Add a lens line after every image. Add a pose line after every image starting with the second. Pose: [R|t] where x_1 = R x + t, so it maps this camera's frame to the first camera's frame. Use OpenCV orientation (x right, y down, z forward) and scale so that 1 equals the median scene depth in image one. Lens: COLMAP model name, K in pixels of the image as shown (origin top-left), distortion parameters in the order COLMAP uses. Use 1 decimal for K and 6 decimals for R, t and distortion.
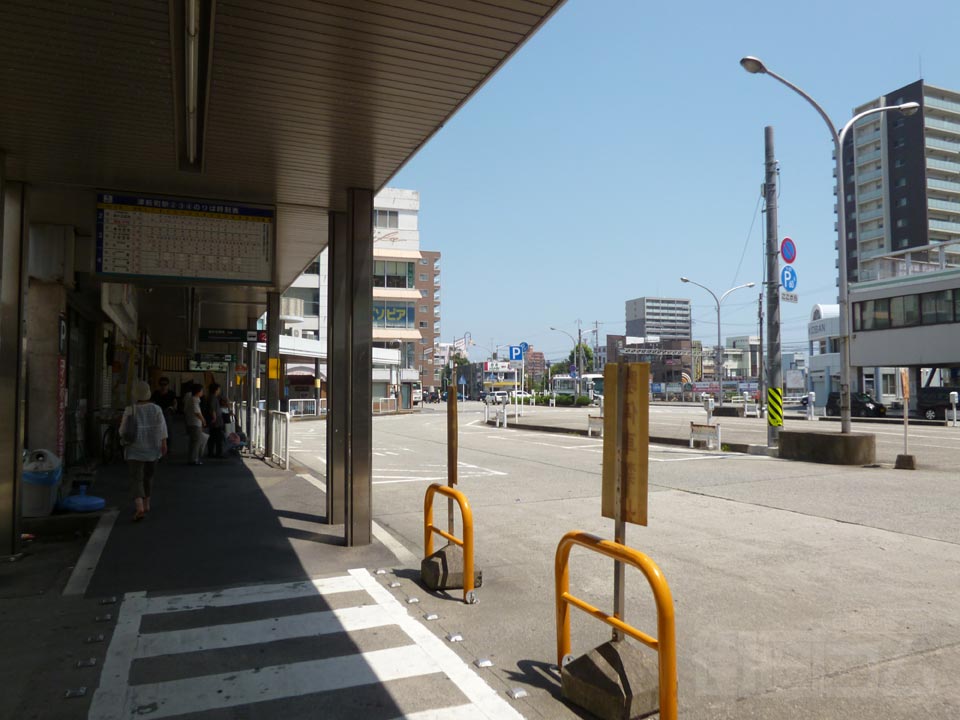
lens RADIAL K [[707.9, 0, 480.0], [0, 707.9, 360.0], [0, 0, 1]] dist [-0.002273, -0.001042]
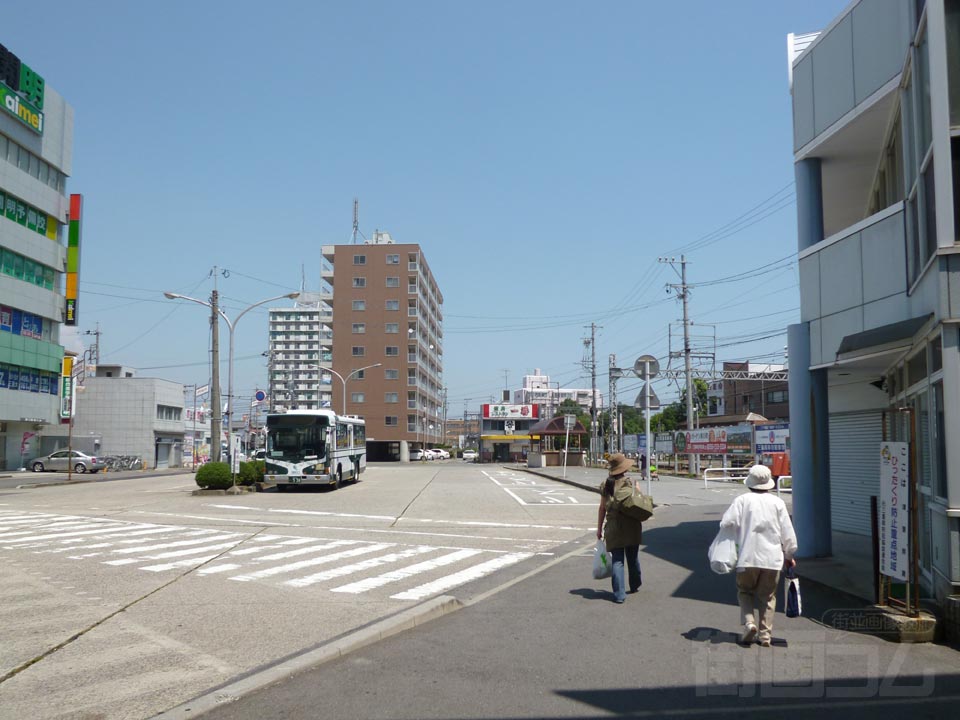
lens RADIAL K [[715.2, 0, 477.8], [0, 715.2, 403.1], [0, 0, 1]] dist [-0.007021, -0.005110]
pose [[0.942836, -0.020520, -0.332626, 0.221901], [0.014043, 0.999662, -0.021864, 0.015936], [0.332962, 0.015943, 0.942805, 0.370150]]
